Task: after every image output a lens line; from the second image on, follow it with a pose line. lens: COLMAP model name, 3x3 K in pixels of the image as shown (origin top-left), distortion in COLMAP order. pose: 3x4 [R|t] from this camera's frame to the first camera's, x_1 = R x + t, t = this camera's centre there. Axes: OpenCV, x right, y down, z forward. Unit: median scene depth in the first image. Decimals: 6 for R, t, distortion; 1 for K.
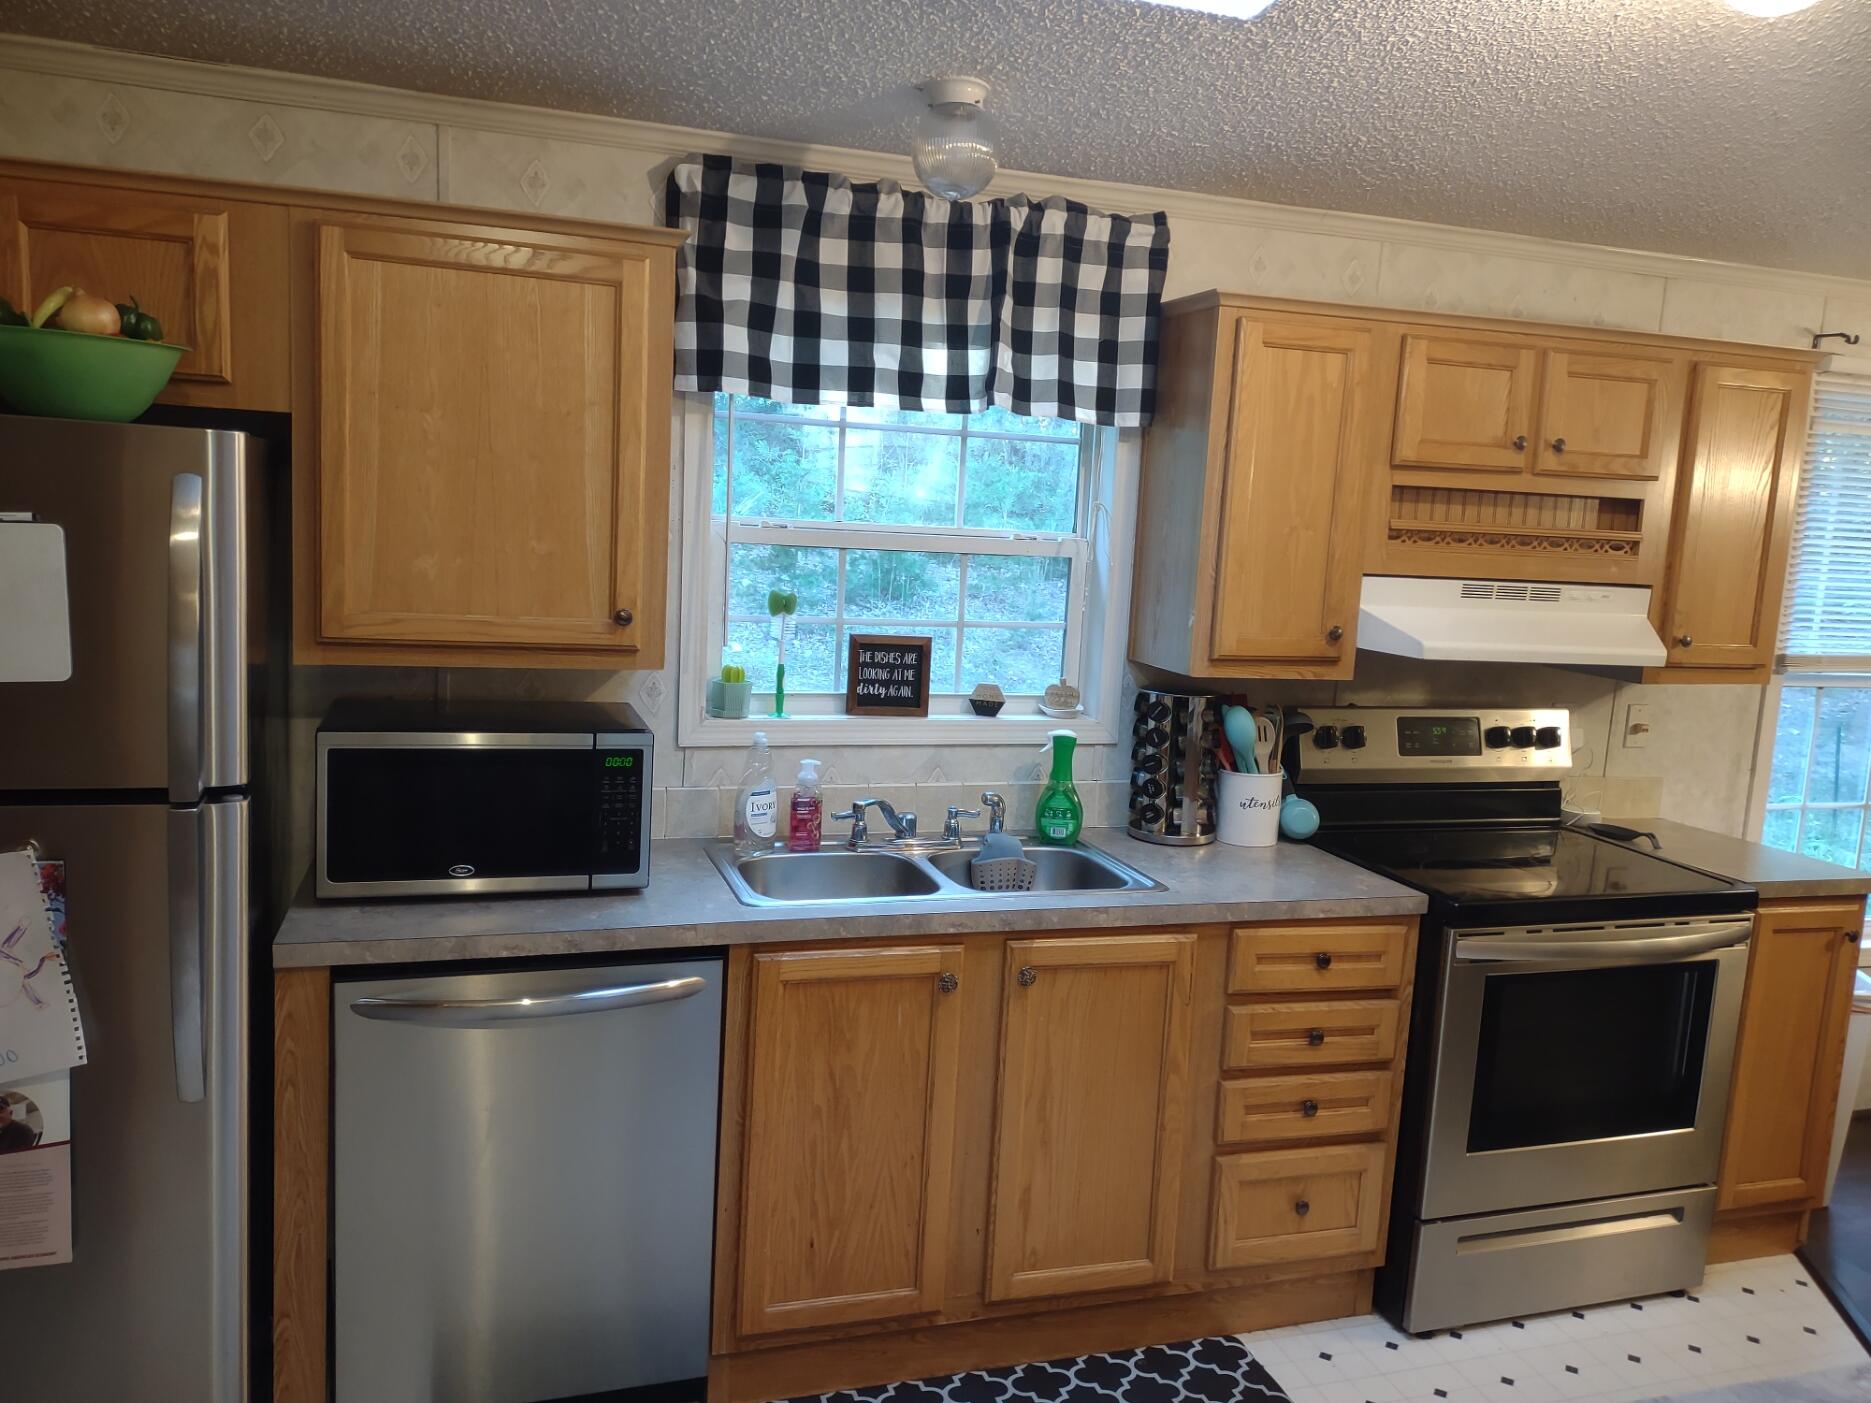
lens RADIAL K [[1413.6, 0, 918.7], [0, 1413.6, 697.9], [0, 0, 1]] dist [0.043271, -0.045000]
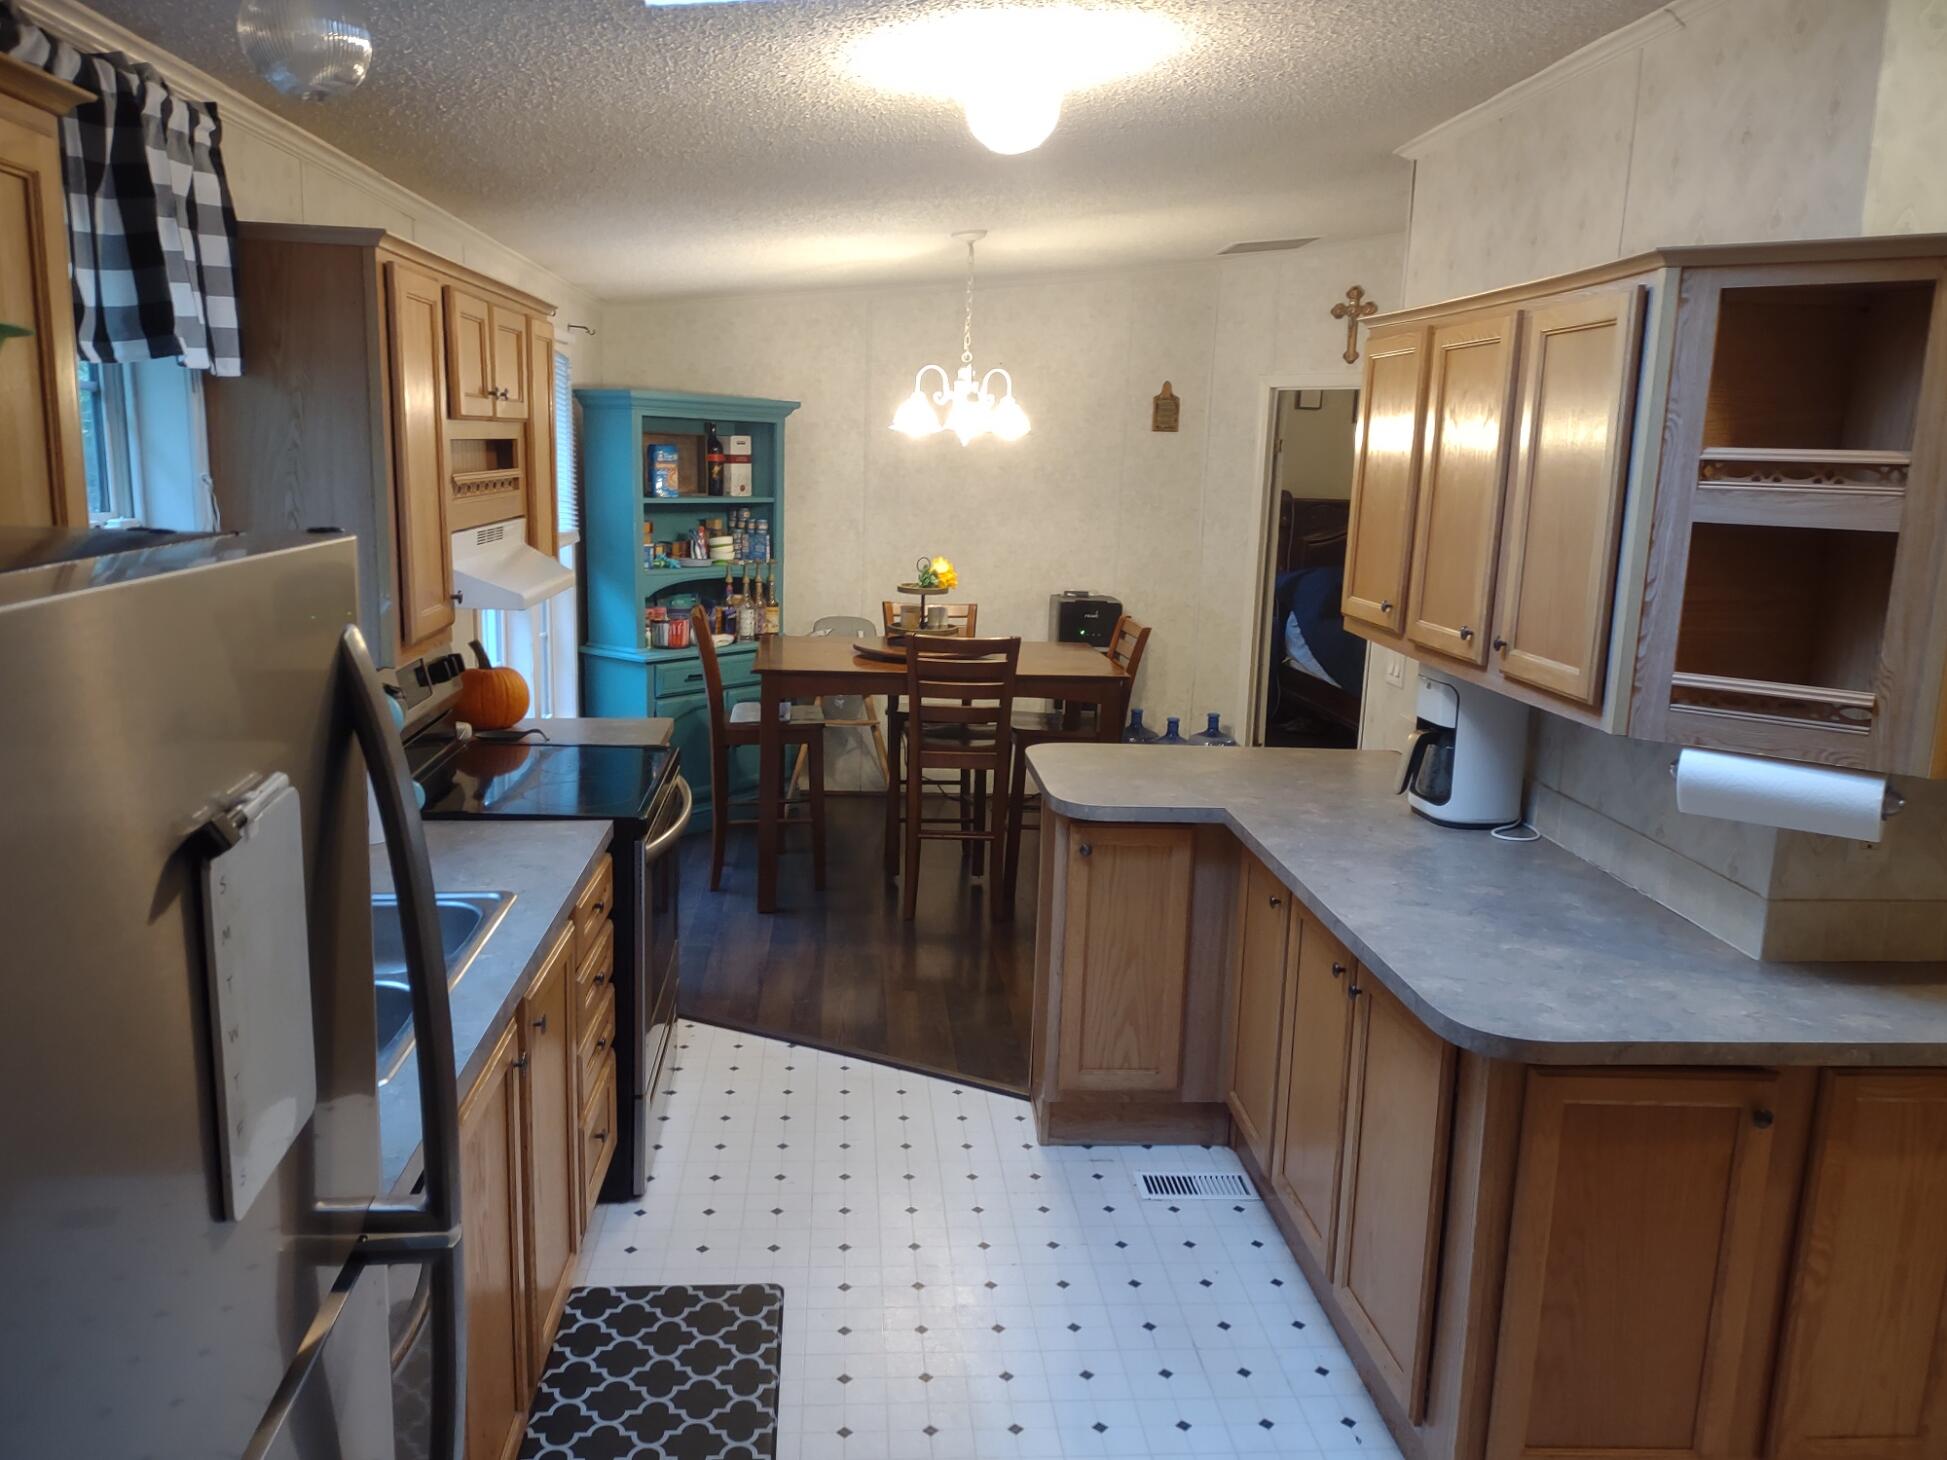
lens RADIAL K [[1471.1, 0, 970.6], [0, 1471.1, 731.7], [0, 0, 1]] dist [0.043271, -0.045000]
pose [[0.223062, -0.232036, 0.946785, -0.590841], [0.111736, 0.970941, 0.211631, -0.127660], [-0.968379, 0.058583, 0.242507, 0.407148]]
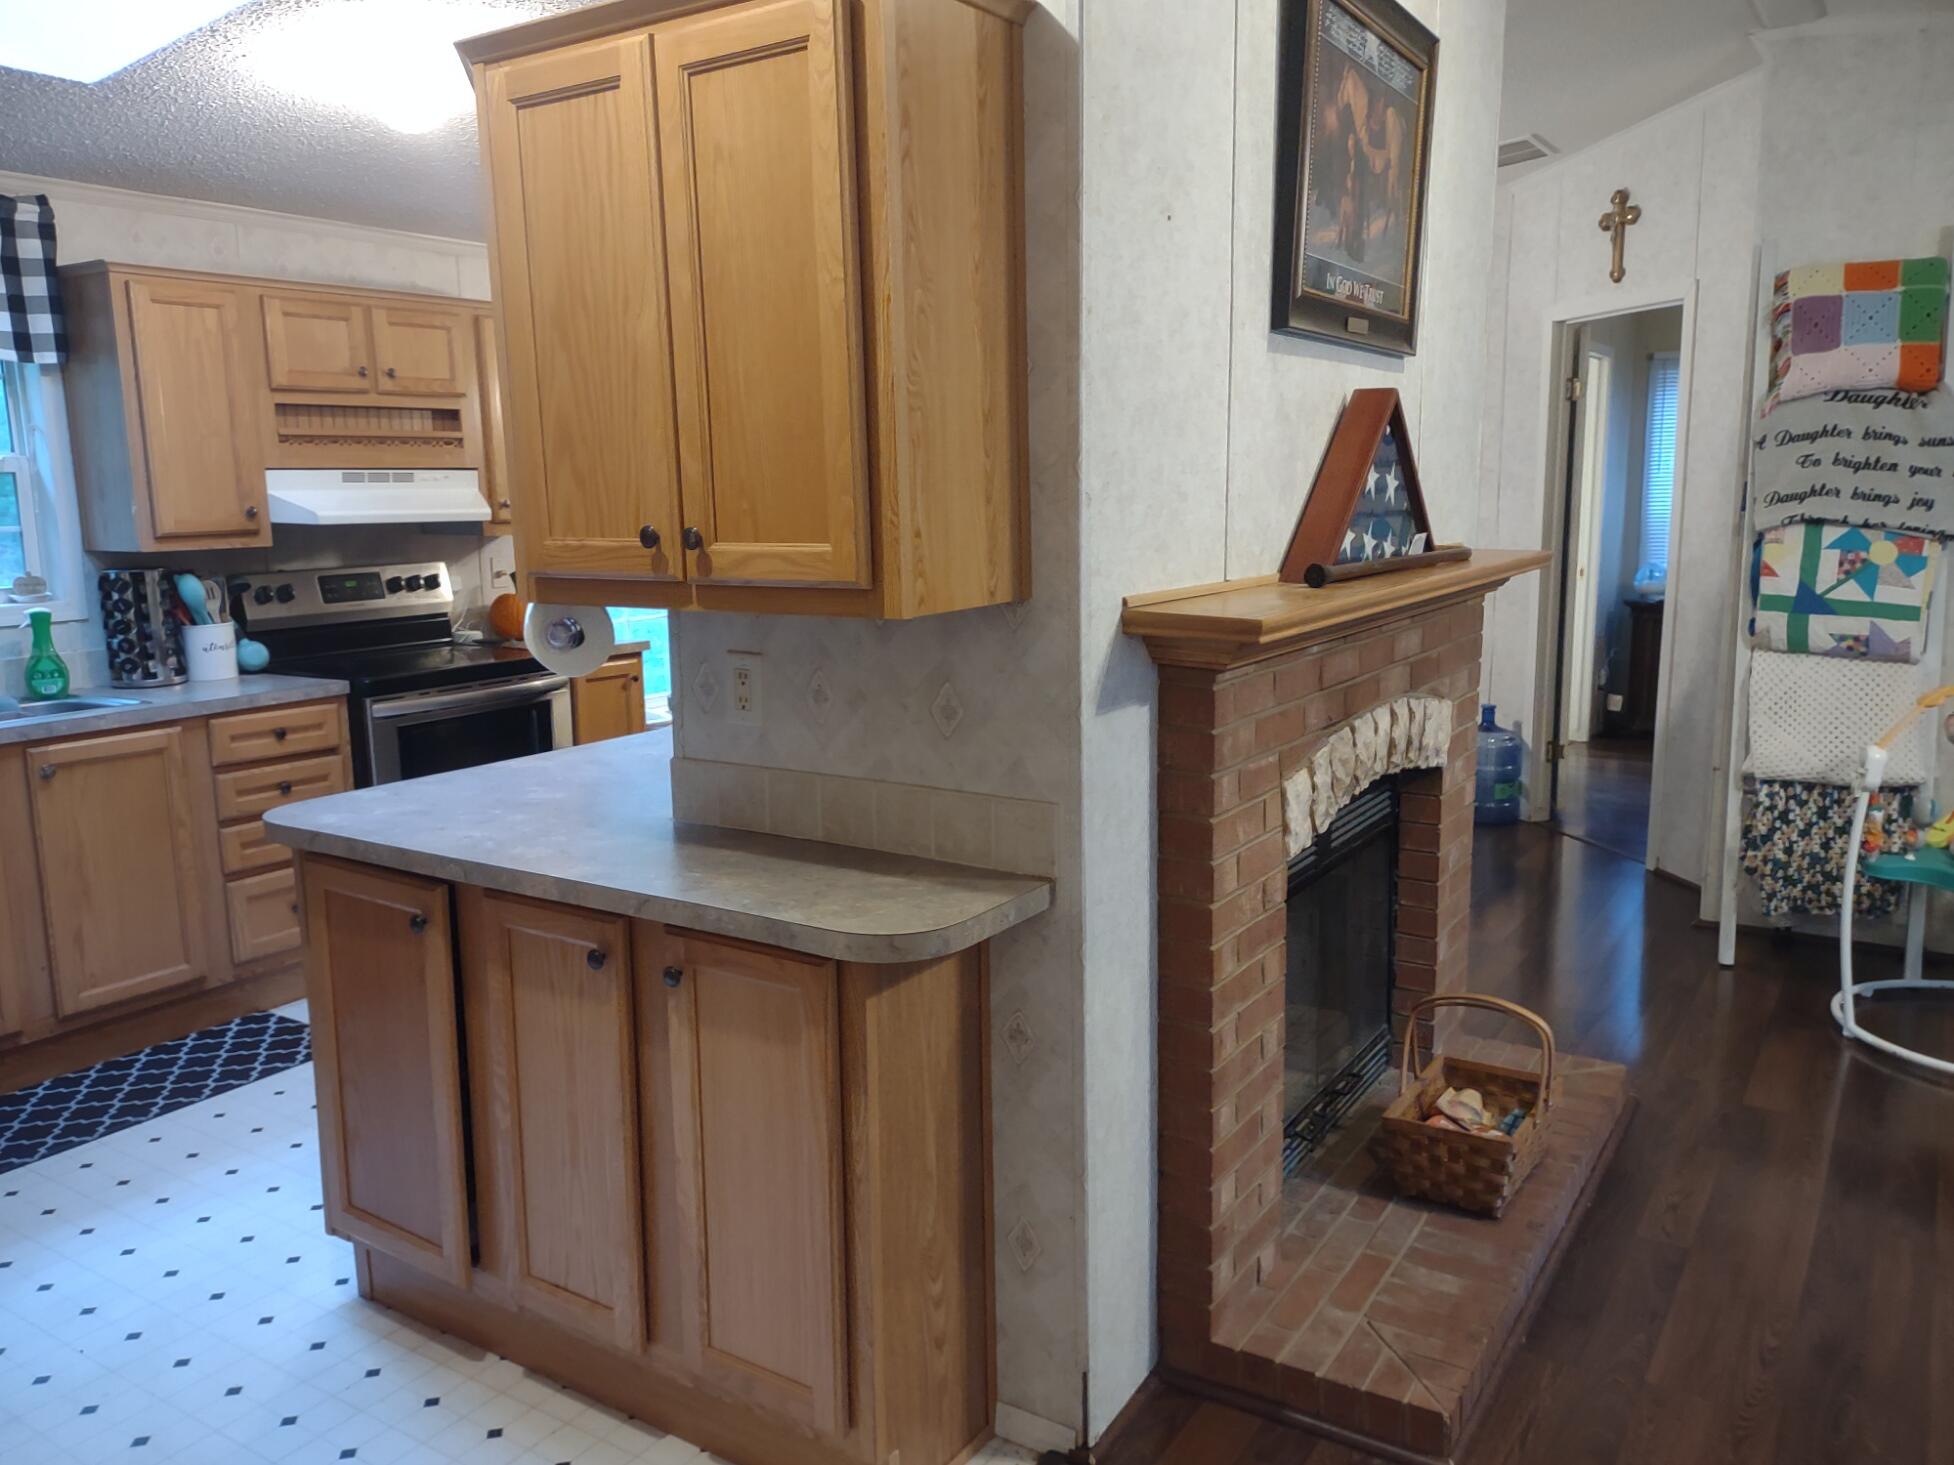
lens RADIAL K [[1476.4, 0, 970.4], [0, 1476.4, 727.6], [0, 0, 1]] dist [0.043271, -0.045000]
pose [[0.764935, -0.171937, 0.620735, -0.105446], [0.141402, 0.985030, 0.098592, 0.114988], [-0.628395, 0.012357, 0.777797, -0.556773]]
